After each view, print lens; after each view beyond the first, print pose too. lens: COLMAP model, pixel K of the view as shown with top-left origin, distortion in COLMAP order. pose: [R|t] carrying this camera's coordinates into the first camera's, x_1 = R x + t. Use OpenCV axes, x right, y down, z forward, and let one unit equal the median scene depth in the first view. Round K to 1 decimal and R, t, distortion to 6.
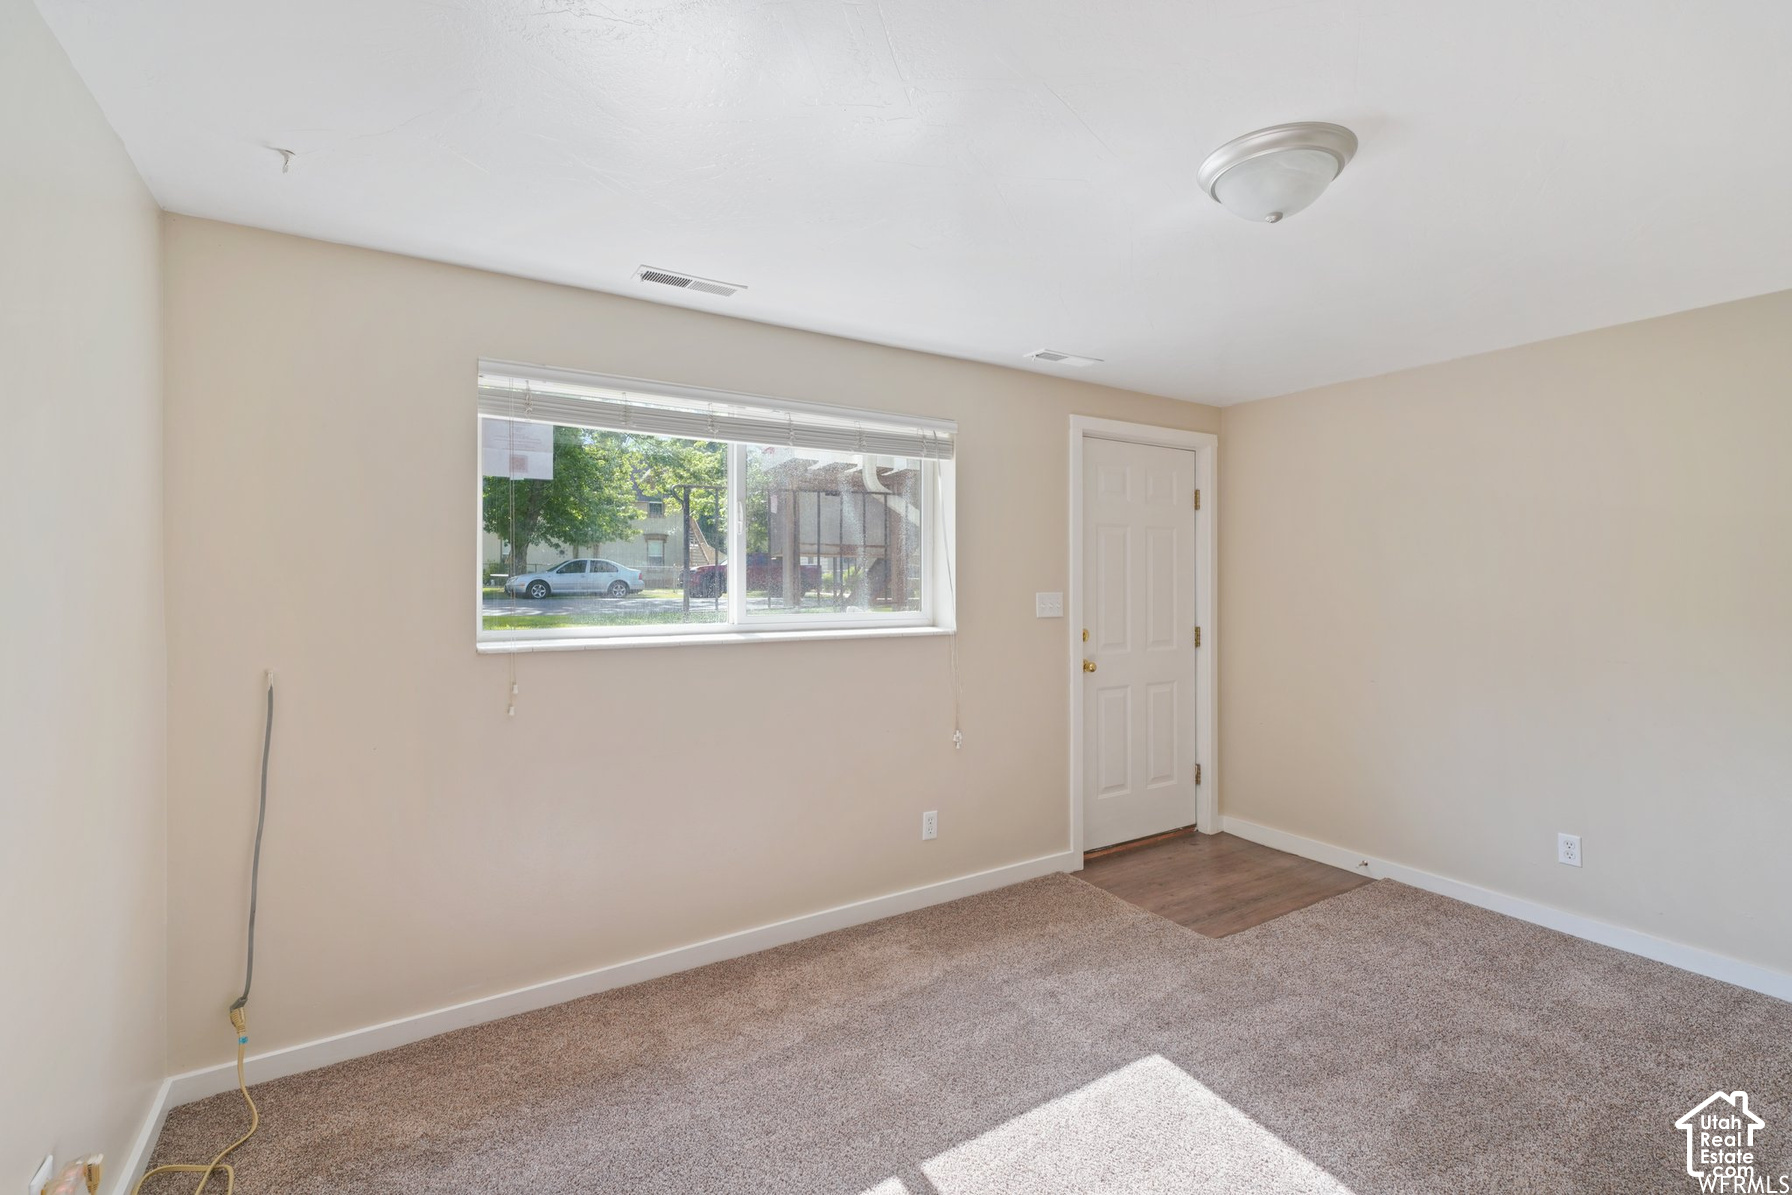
lens RADIAL K [[803.8, 0, 896.5], [0, 803.8, 586.6], [0, 0, 1]] dist [0.012648, 0.000470]
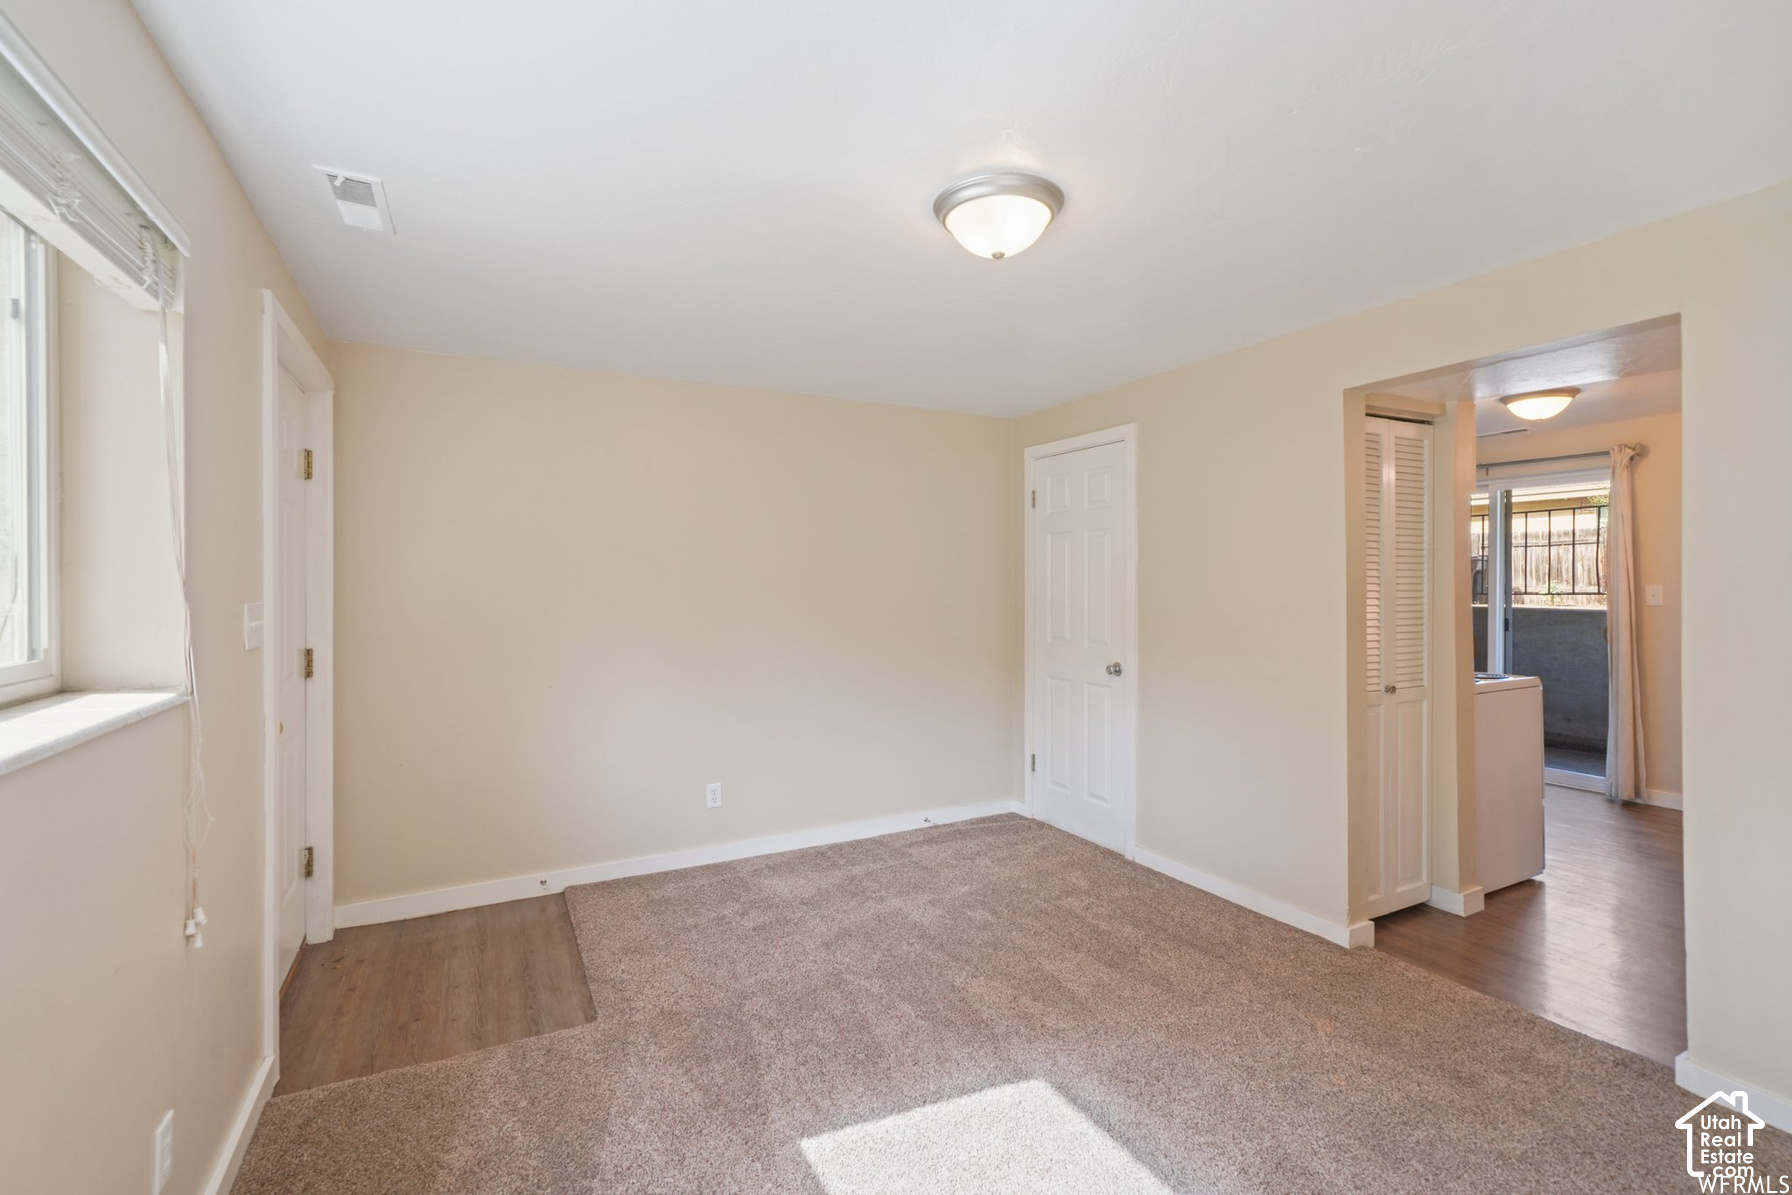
lens RADIAL K [[803.8, 0, 895.0], [0, 803.8, 588.1], [0, 0, 1]] dist [0.012648, 0.000470]
pose [[0.085355, -0.009872, 0.996302, -0.350096], [0.011092, 0.999898, 0.008958, -0.003677], [-0.996289, 0.010287, 0.085456, 0.561729]]
